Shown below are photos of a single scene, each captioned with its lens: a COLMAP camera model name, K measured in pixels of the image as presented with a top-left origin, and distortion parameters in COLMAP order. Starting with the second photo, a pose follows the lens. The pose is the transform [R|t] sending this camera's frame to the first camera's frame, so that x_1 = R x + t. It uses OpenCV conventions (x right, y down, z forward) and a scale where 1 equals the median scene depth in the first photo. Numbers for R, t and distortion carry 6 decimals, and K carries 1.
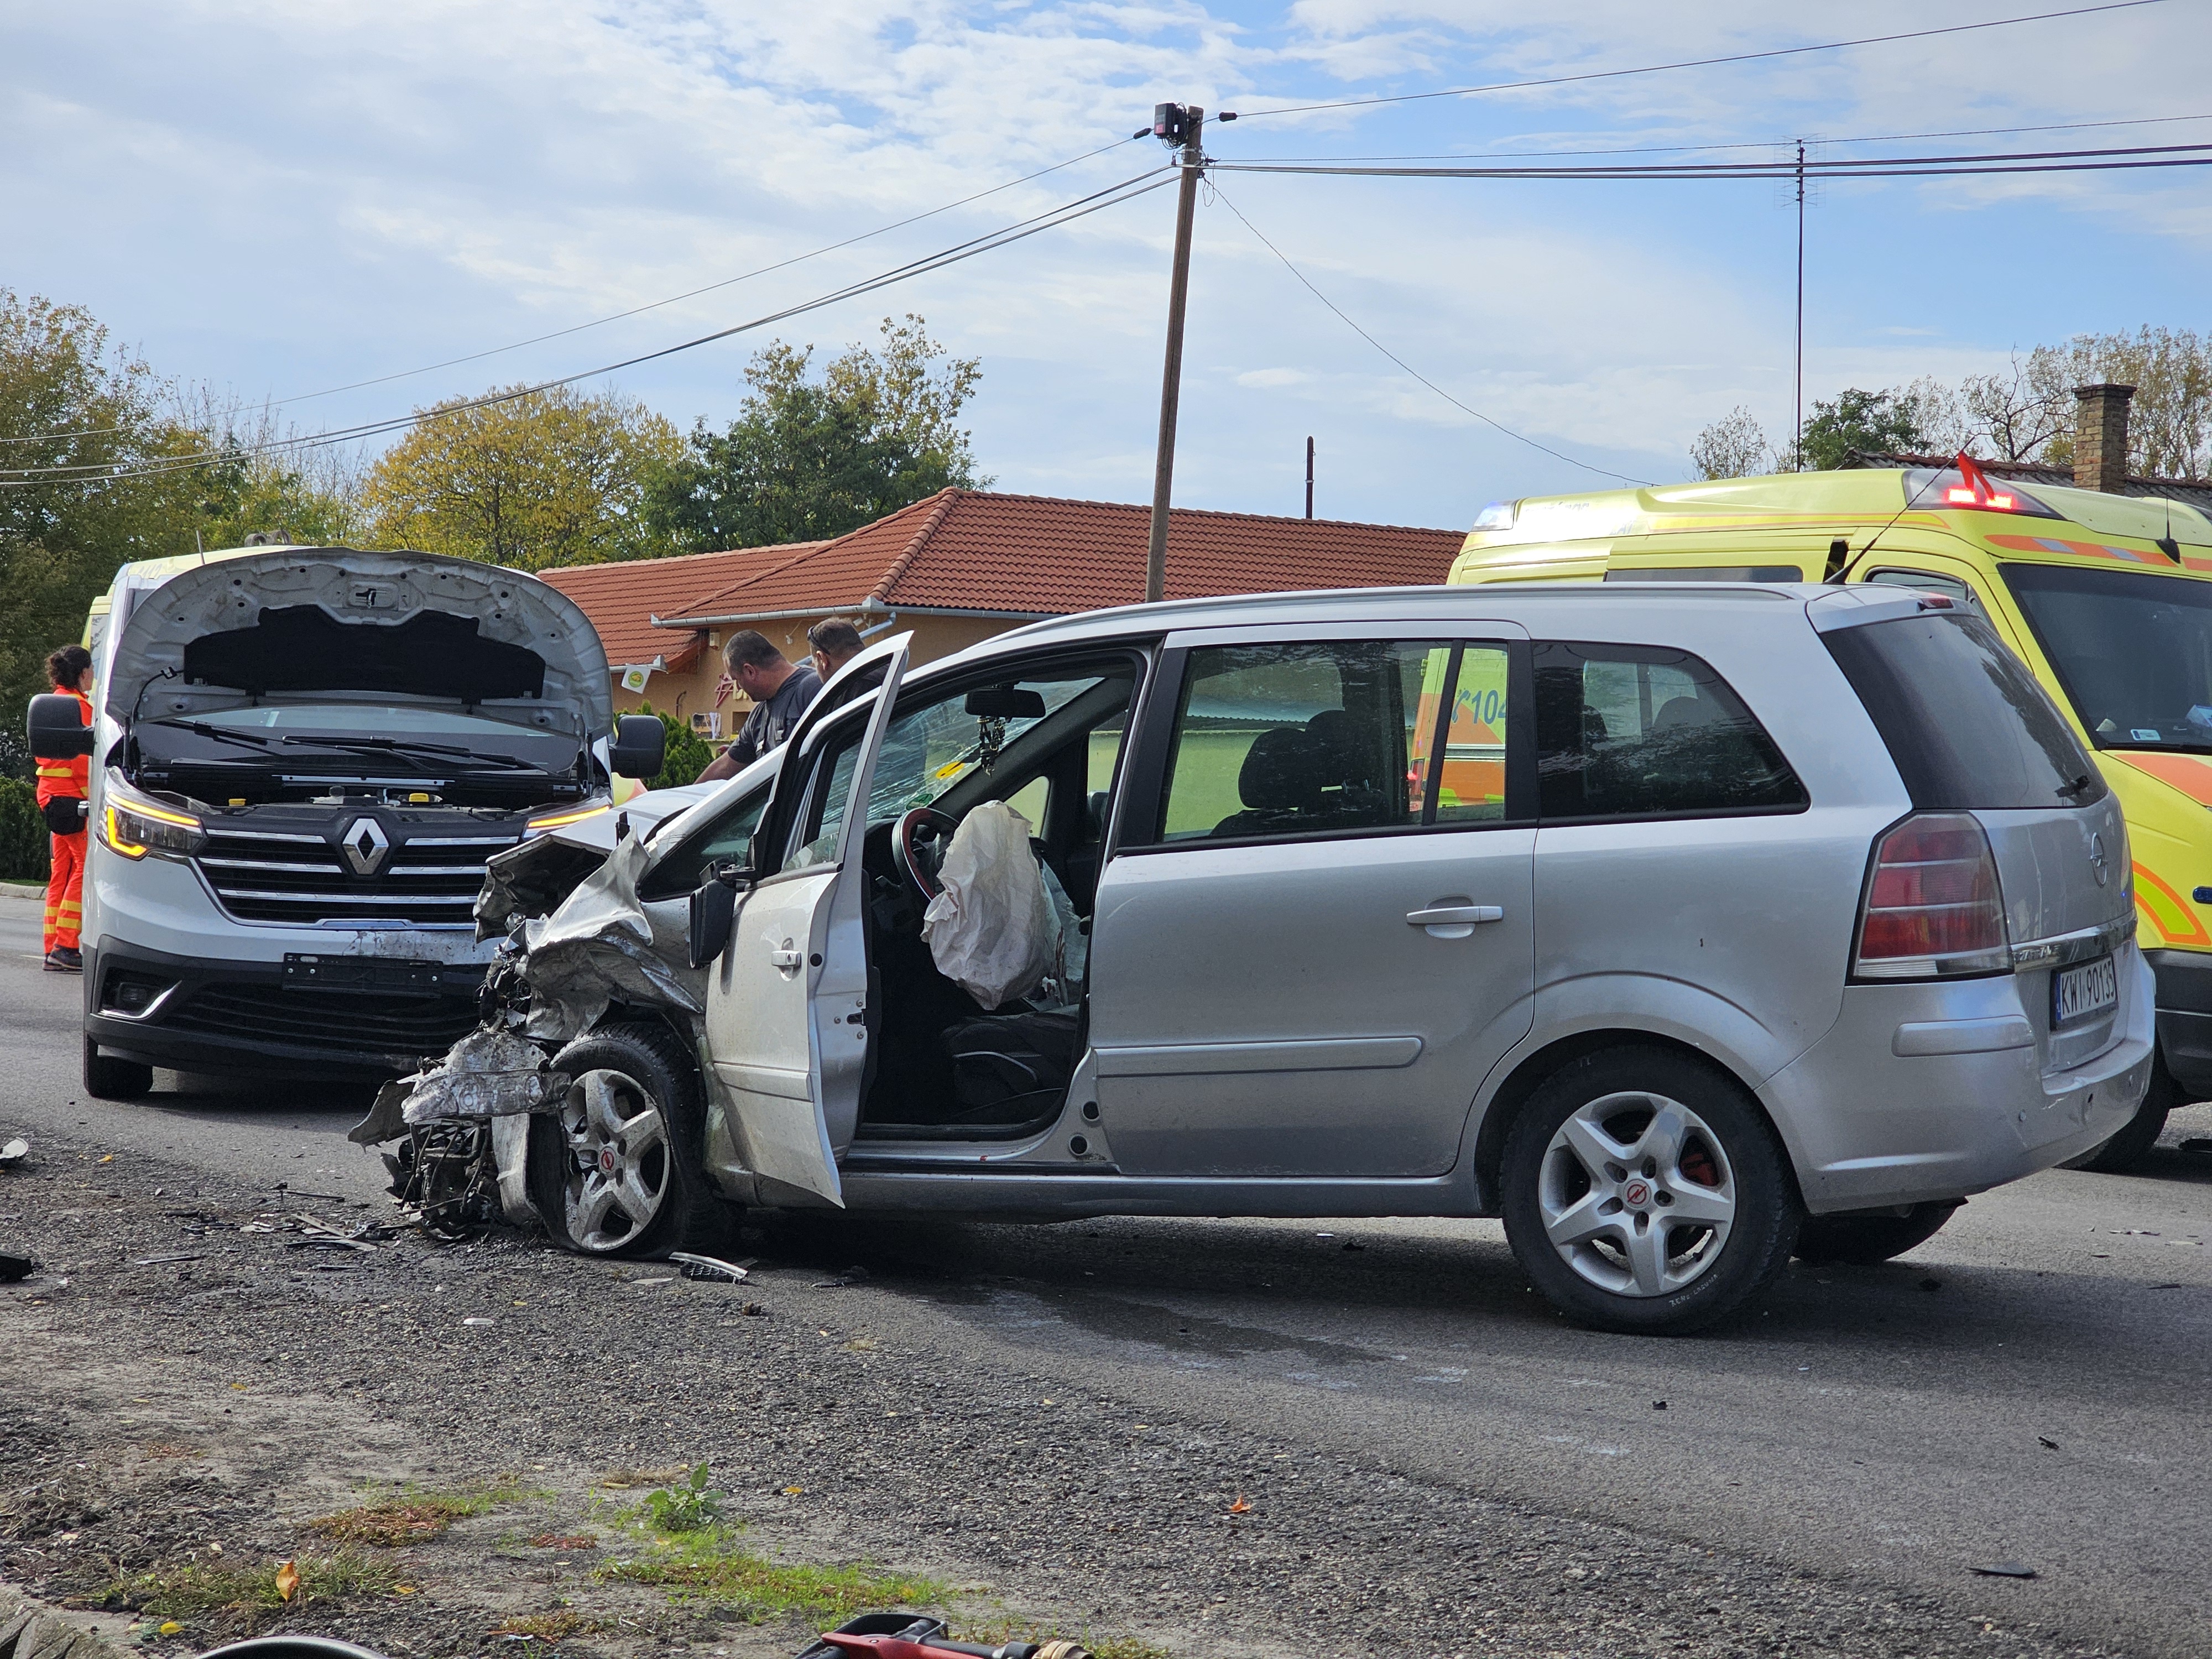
lens RADIAL K [[4410.4, 0, 1107.4], [0, 4410.4, 825.3], [0, 0, 1]] dist [0.029660, 0.000000]
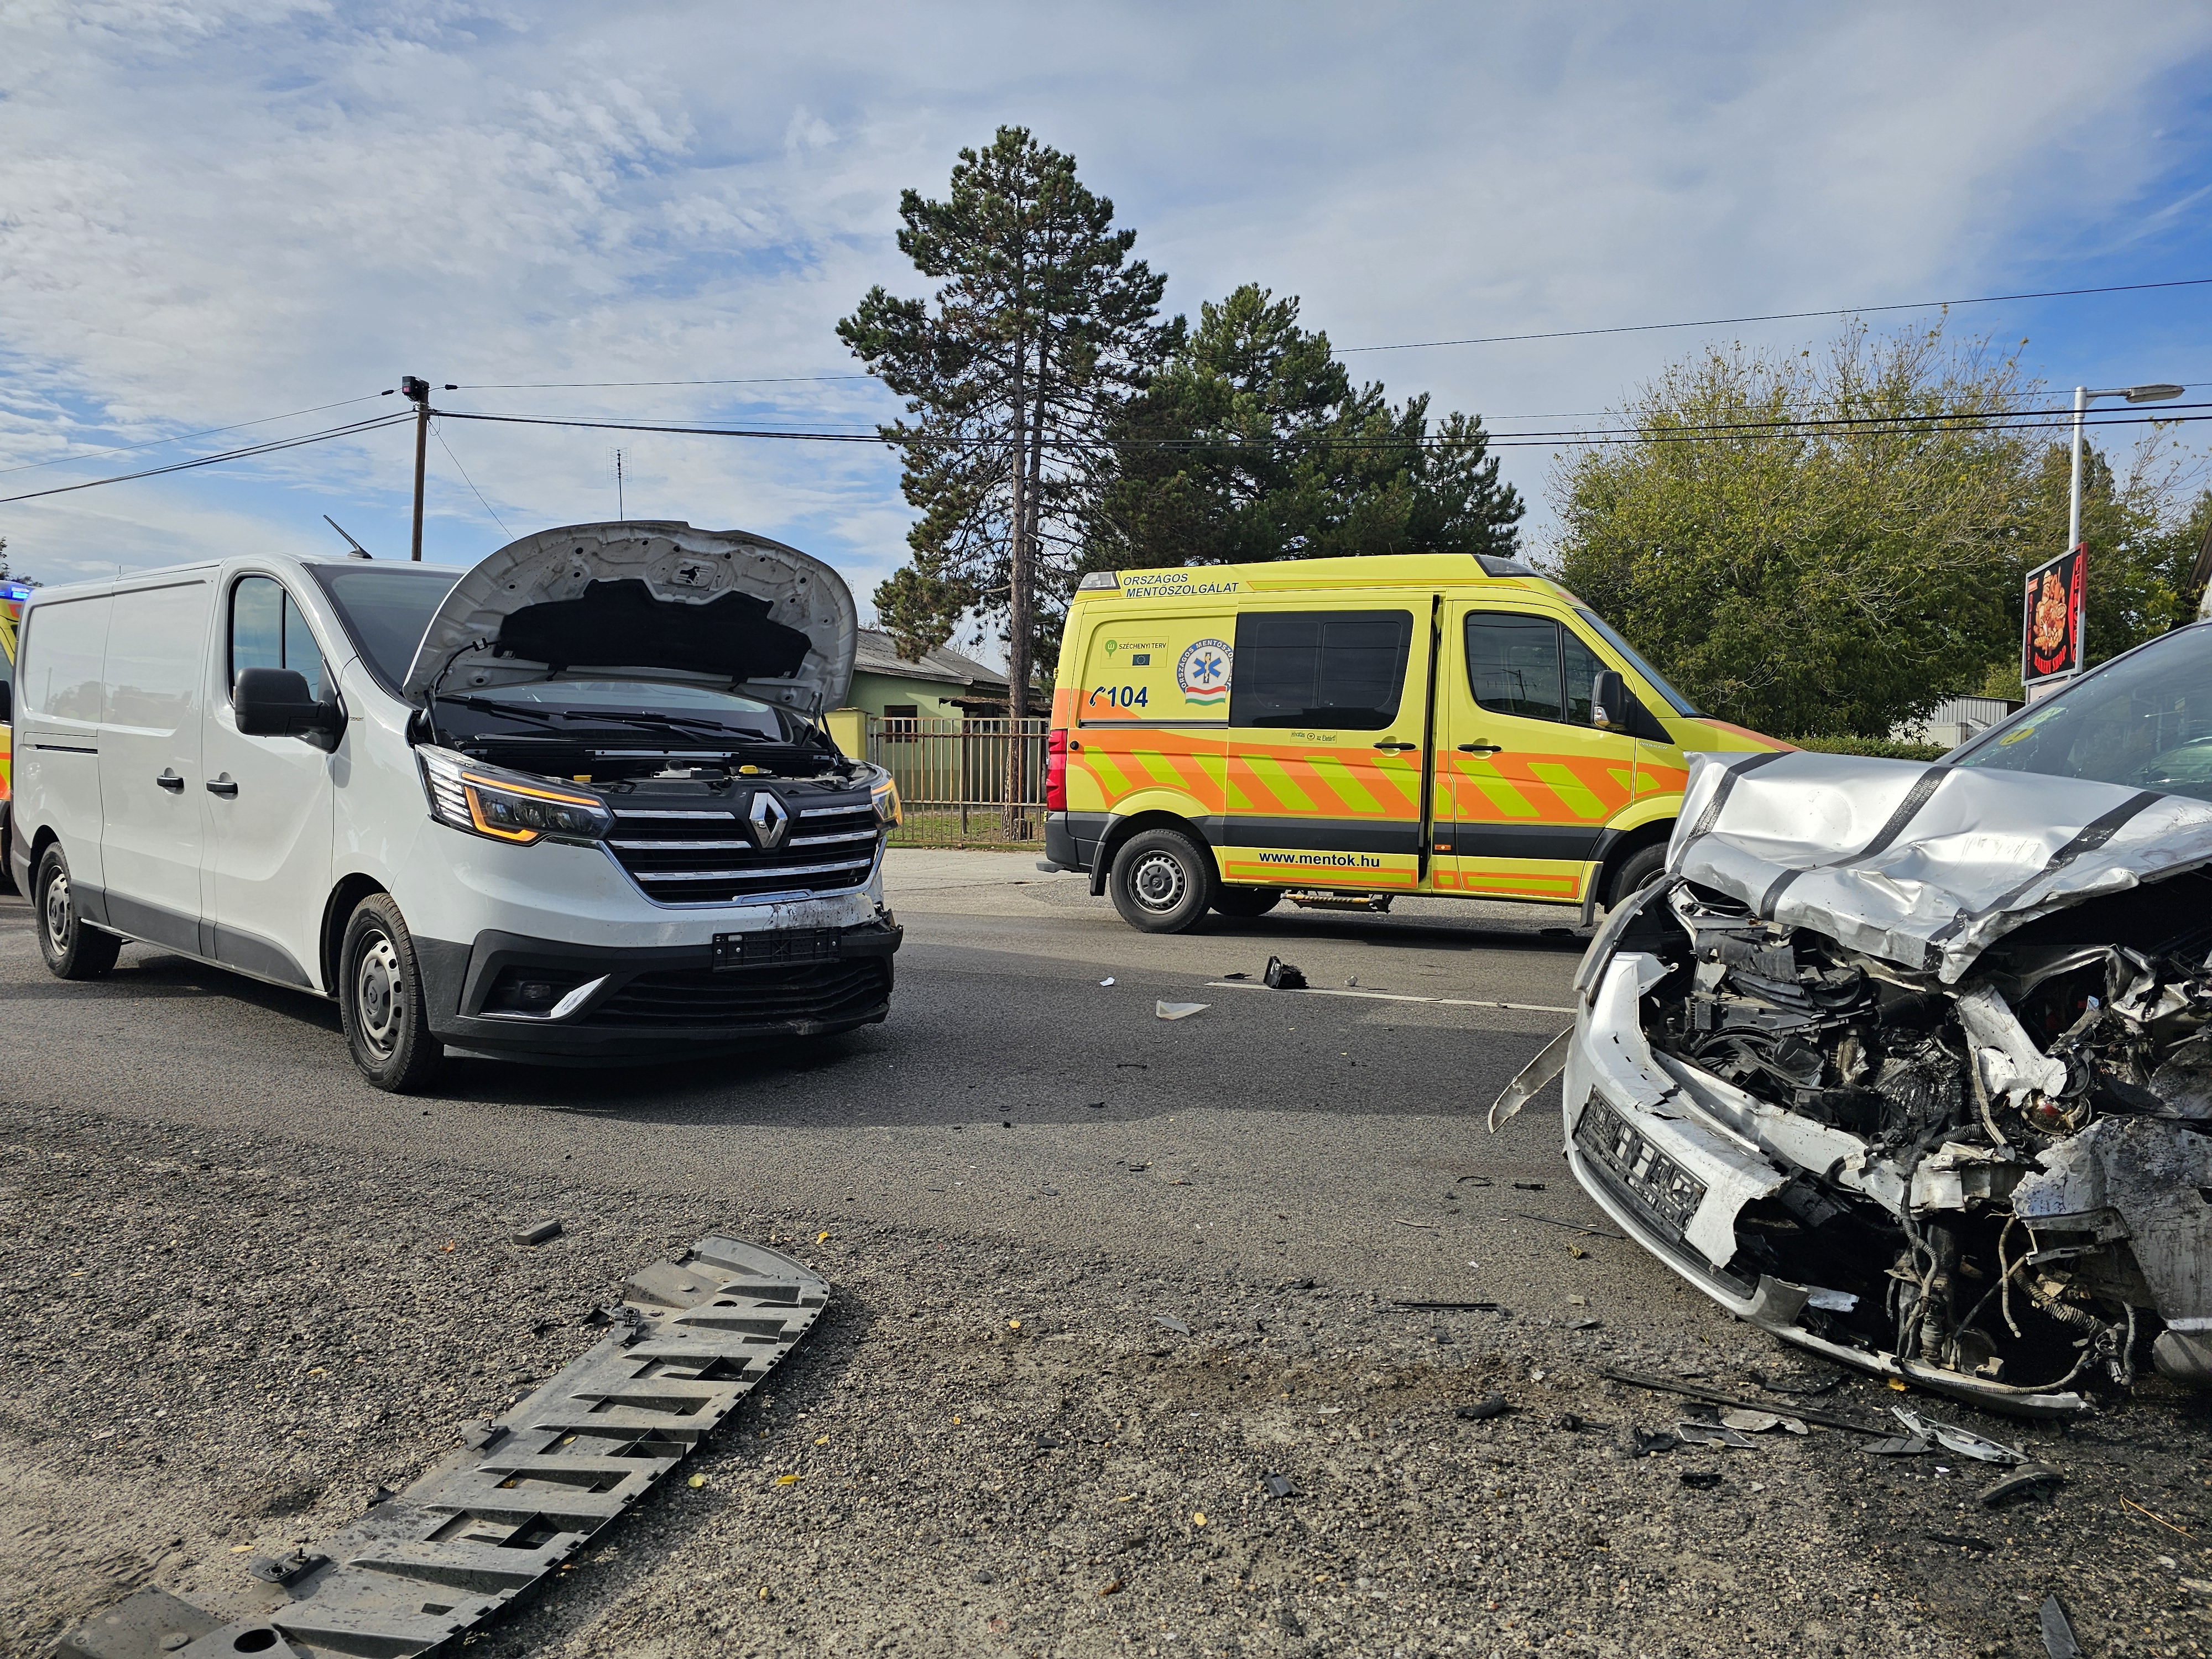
lens RADIAL K [[1456.2, 0, 1088.1], [0, 1456.2, 840.0], [0, 0, 1]] dist [0.033709, -0.042039]
pose [[0.795061, -0.053662, 0.604151, -0.304433], [0.014435, 0.997470, 0.069601, -0.012595], [-0.606358, -0.046616, 0.793824, 0.675029]]
